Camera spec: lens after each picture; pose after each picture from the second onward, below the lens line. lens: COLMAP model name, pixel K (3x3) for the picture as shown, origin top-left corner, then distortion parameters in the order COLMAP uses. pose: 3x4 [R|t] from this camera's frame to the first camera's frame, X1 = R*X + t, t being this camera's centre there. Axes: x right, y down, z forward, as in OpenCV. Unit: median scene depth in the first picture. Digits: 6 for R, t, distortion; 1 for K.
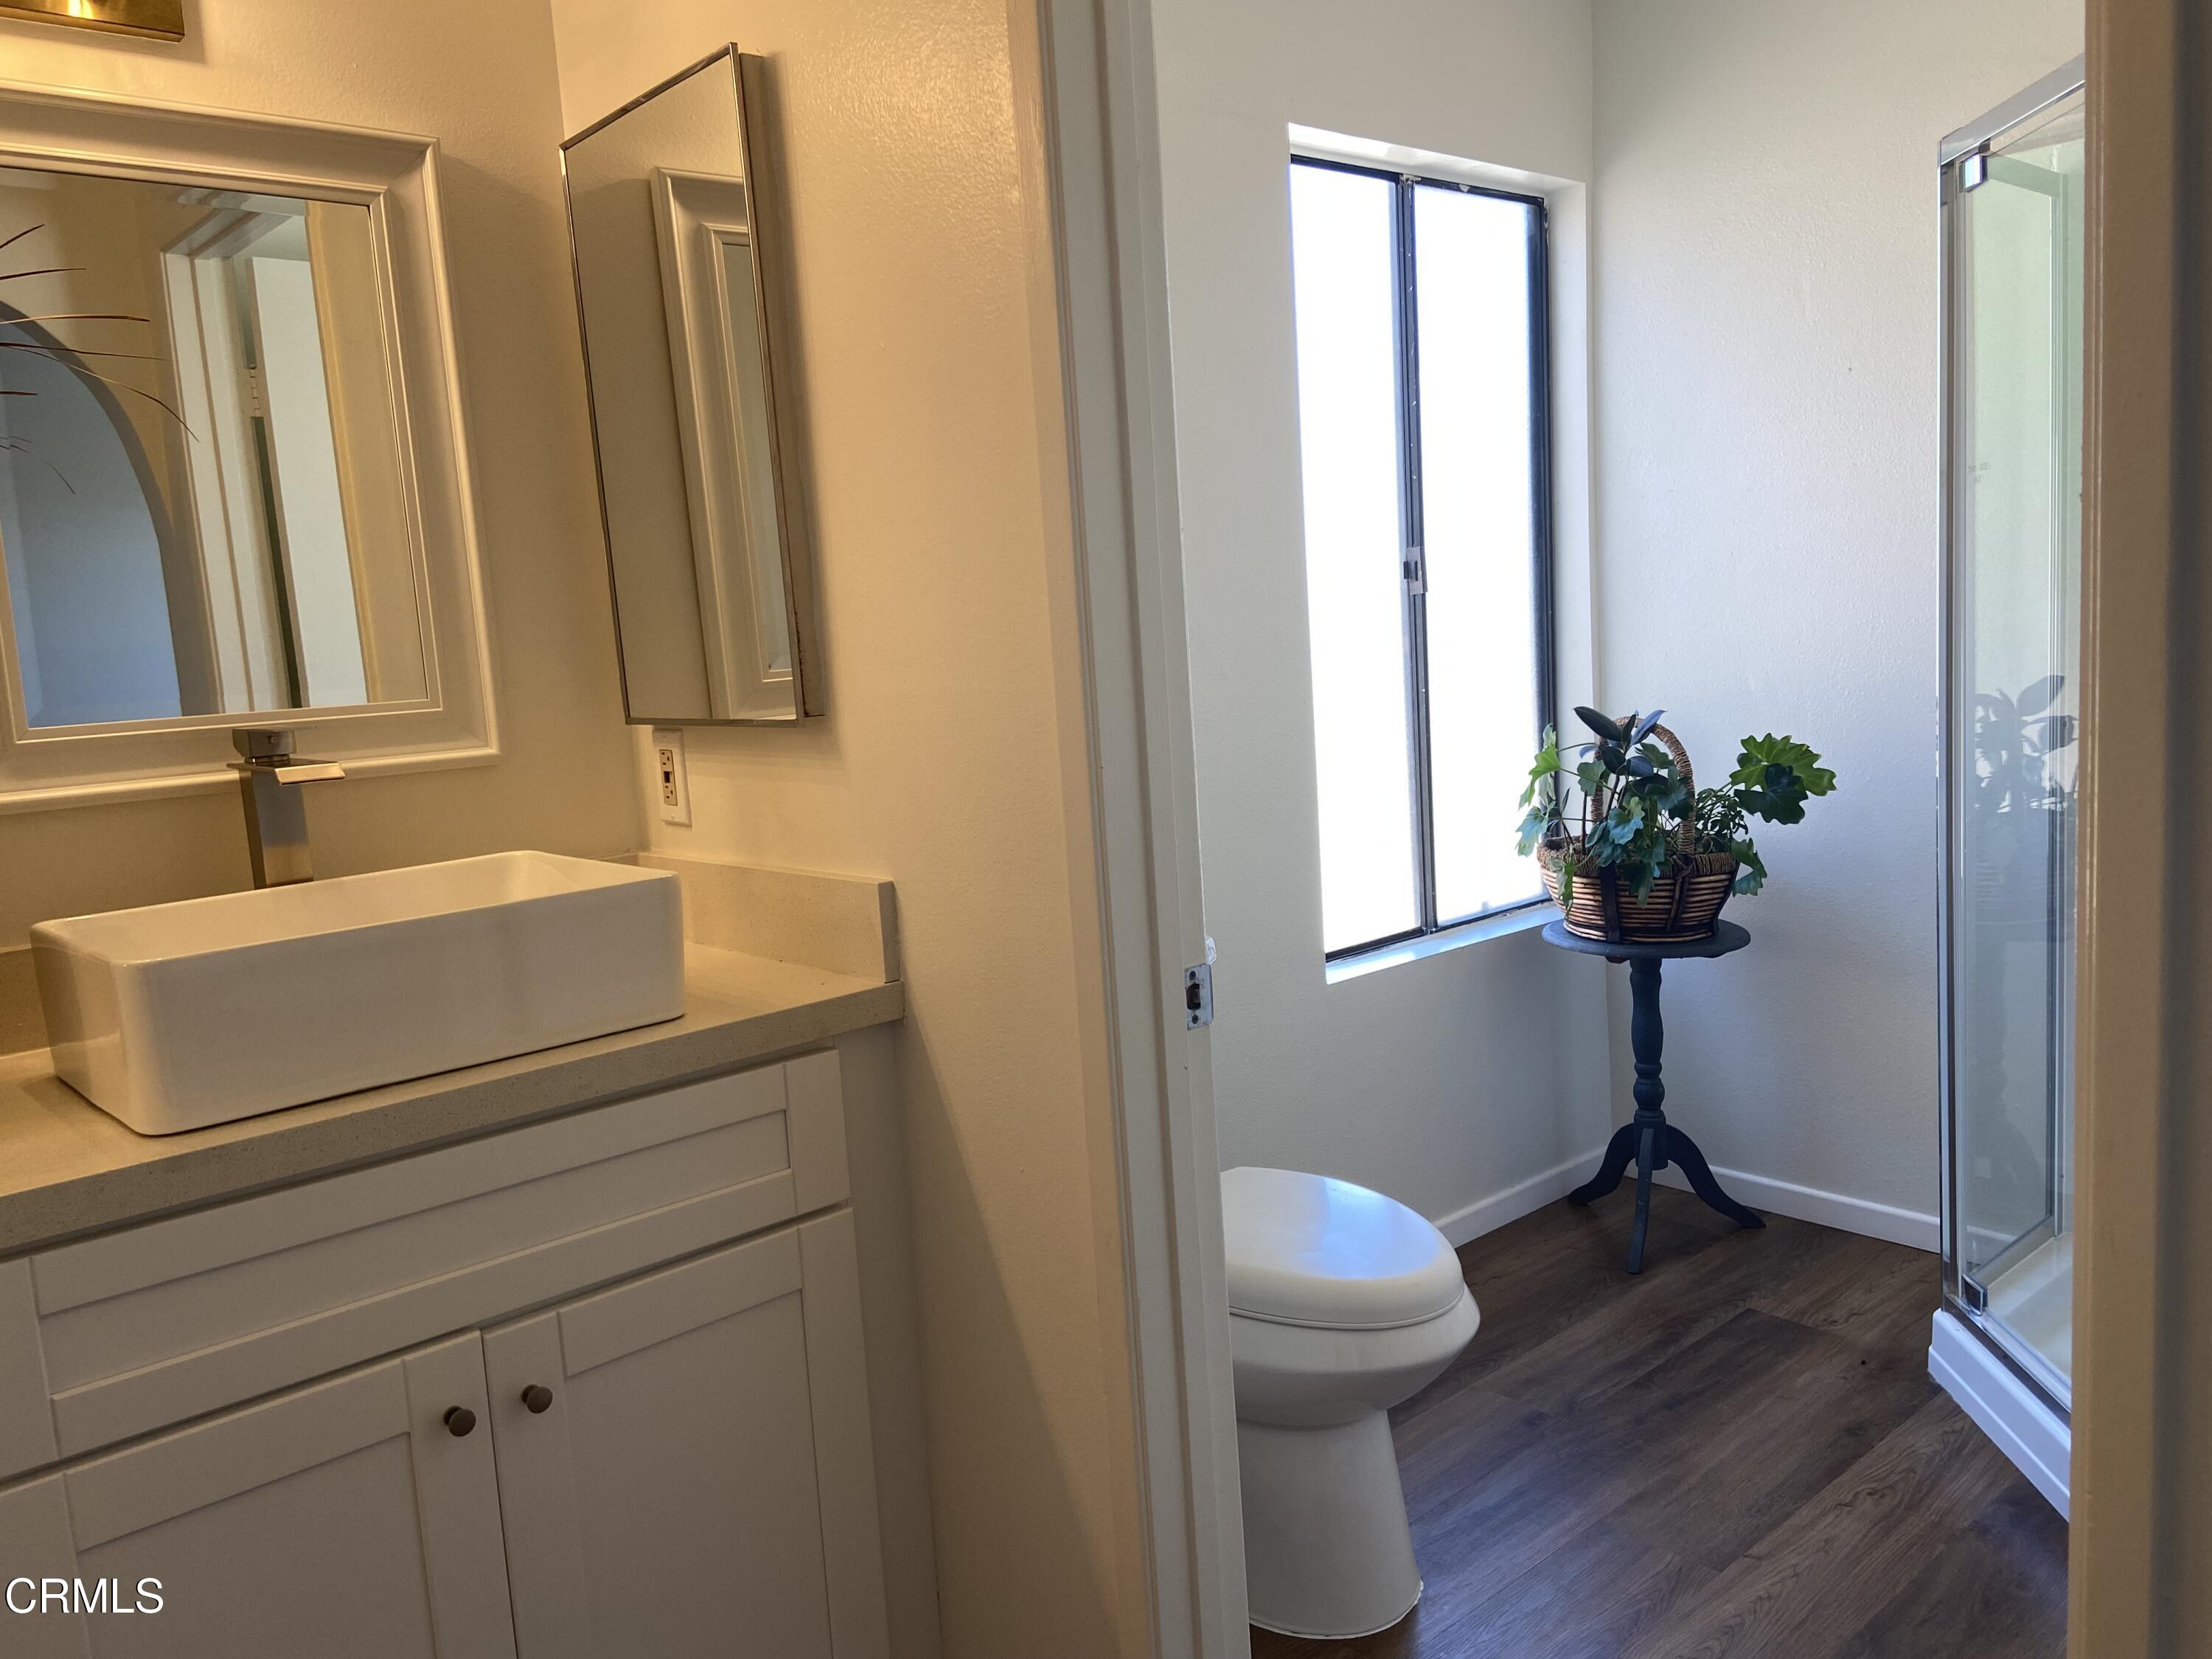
lens RADIAL K [[1646.7, 0, 1086.5], [0, 1646.7, 818.8], [0, 0, 1]] dist [0.132744, -0.159997]
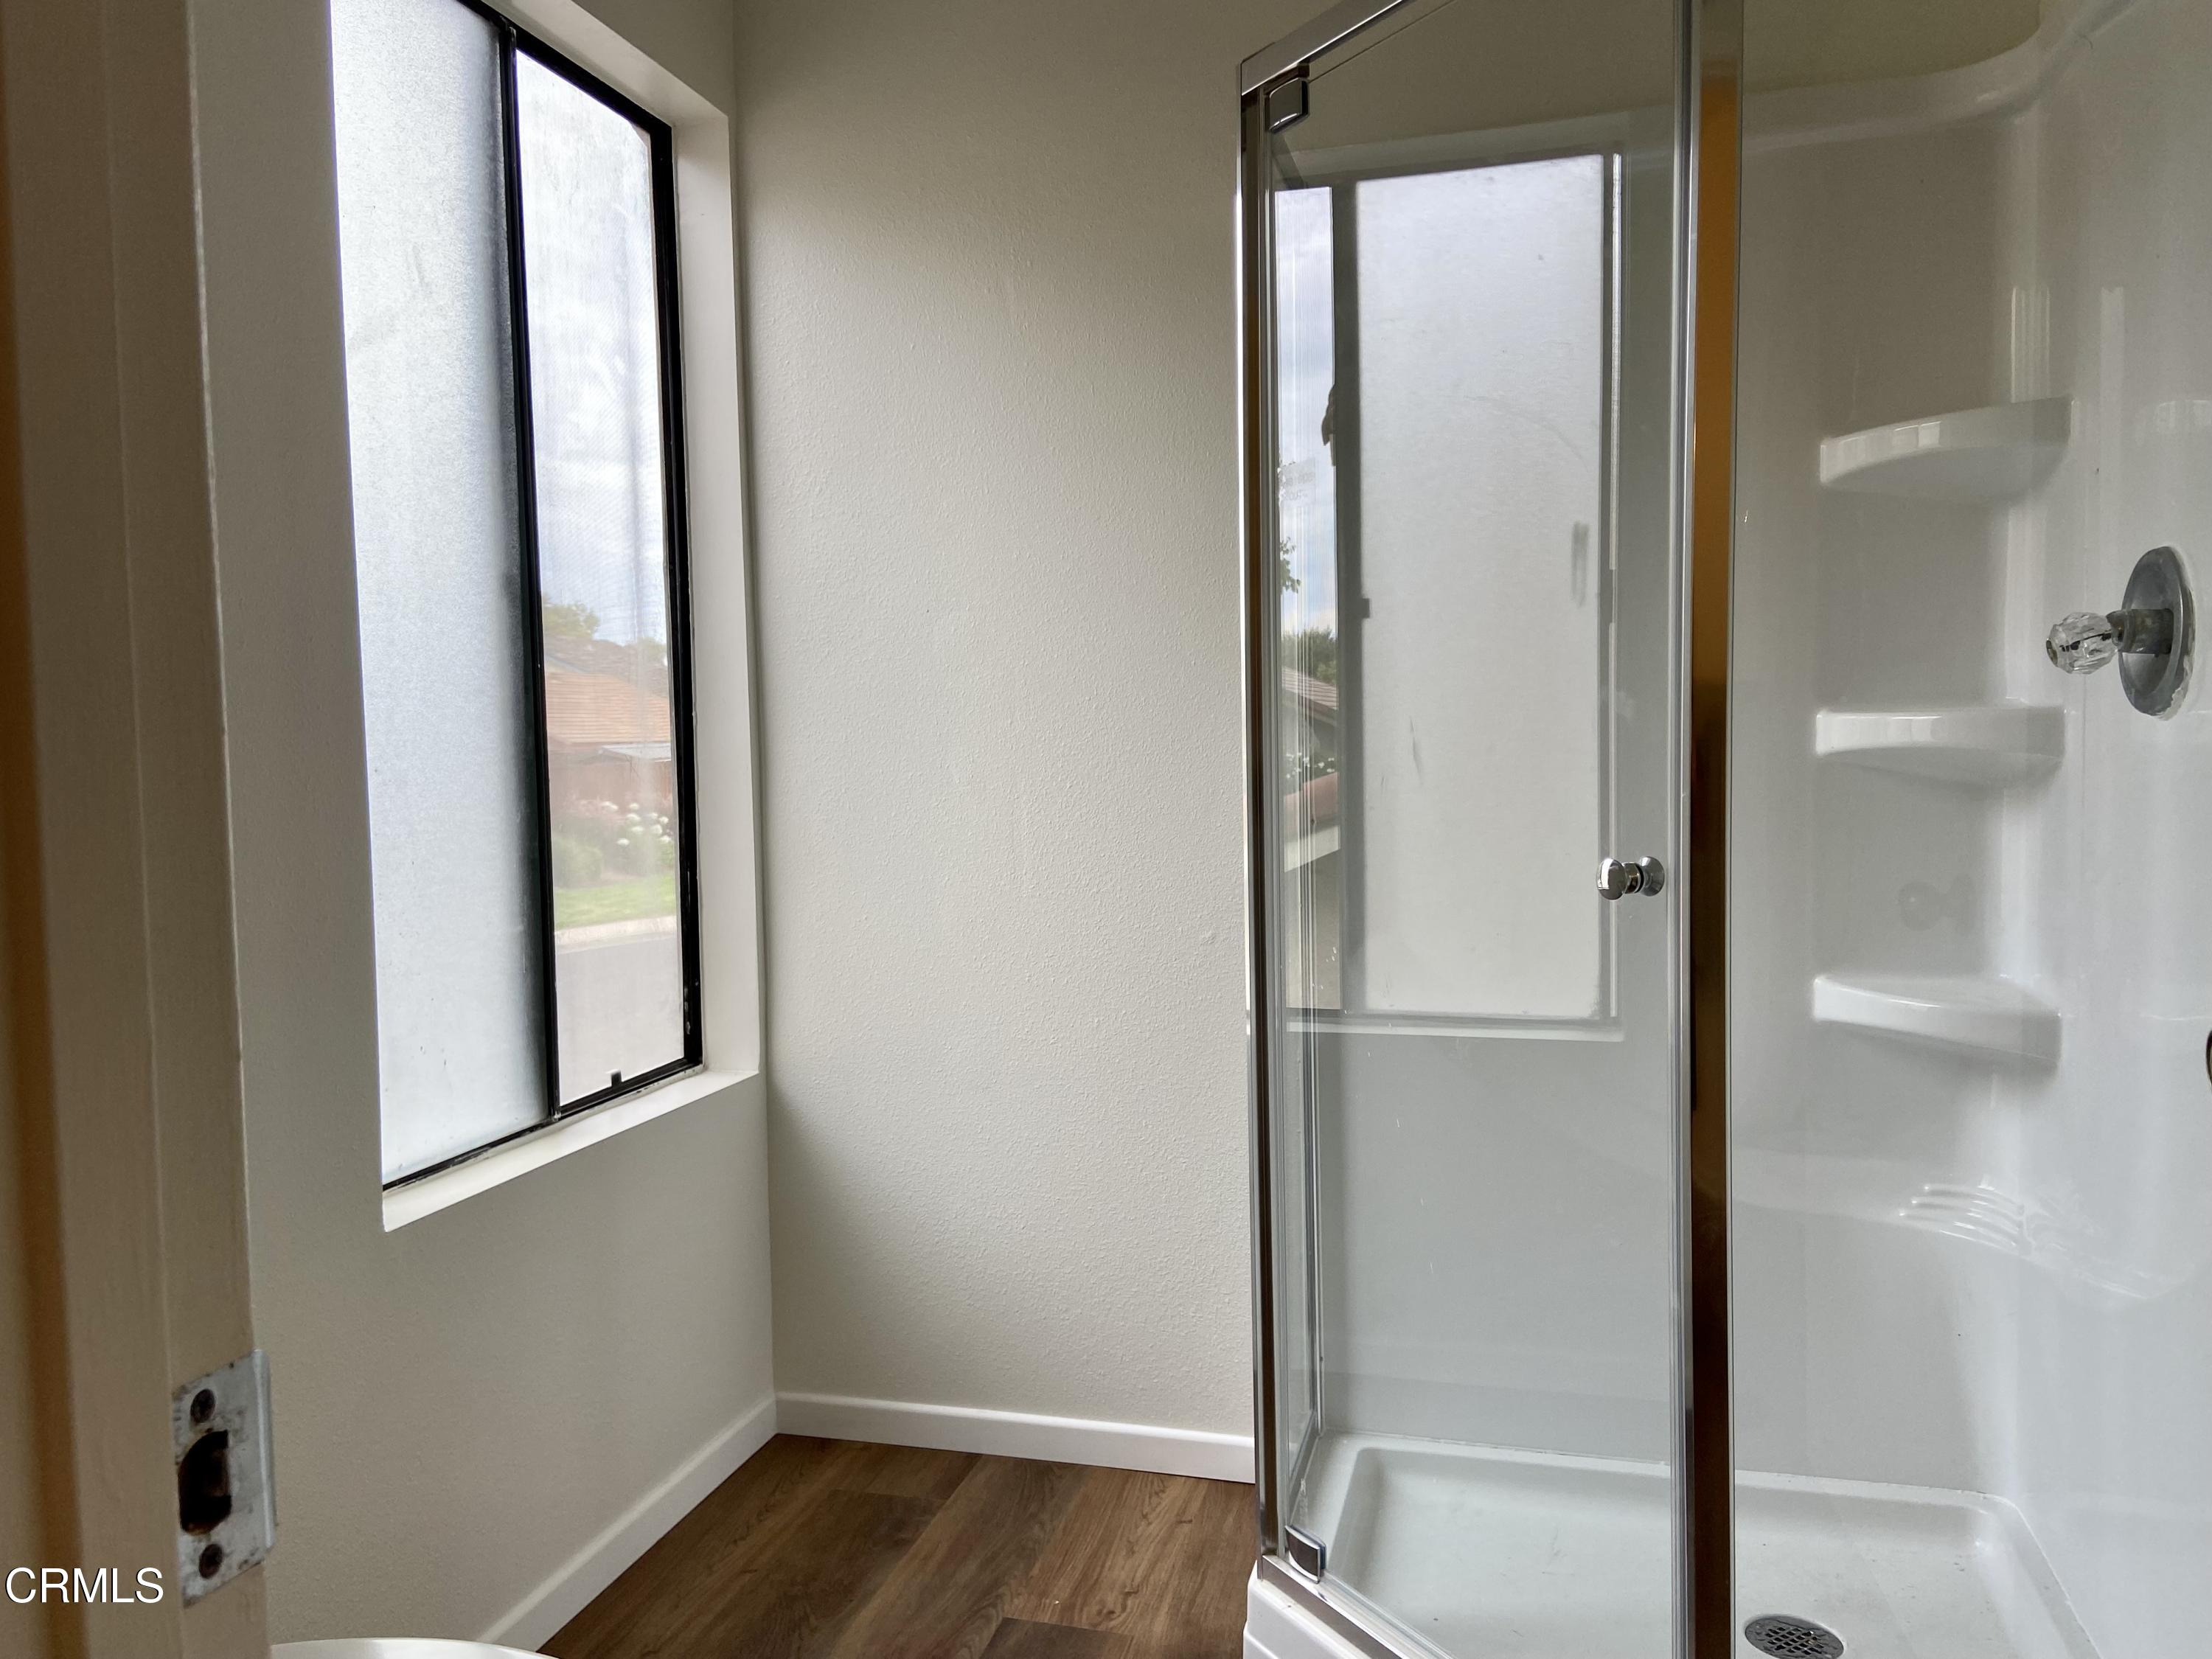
lens RADIAL K [[1646.7, 0, 1086.5], [0, 1646.7, 818.8], [0, 0, 1]] dist [0.132744, -0.159997]
pose [[0.829927, 0.022531, 0.557417, 0.013851], [0.029097, 0.996076, -0.083585, 0.011760], [-0.557113, 0.085588, 0.826015, 0.365095]]
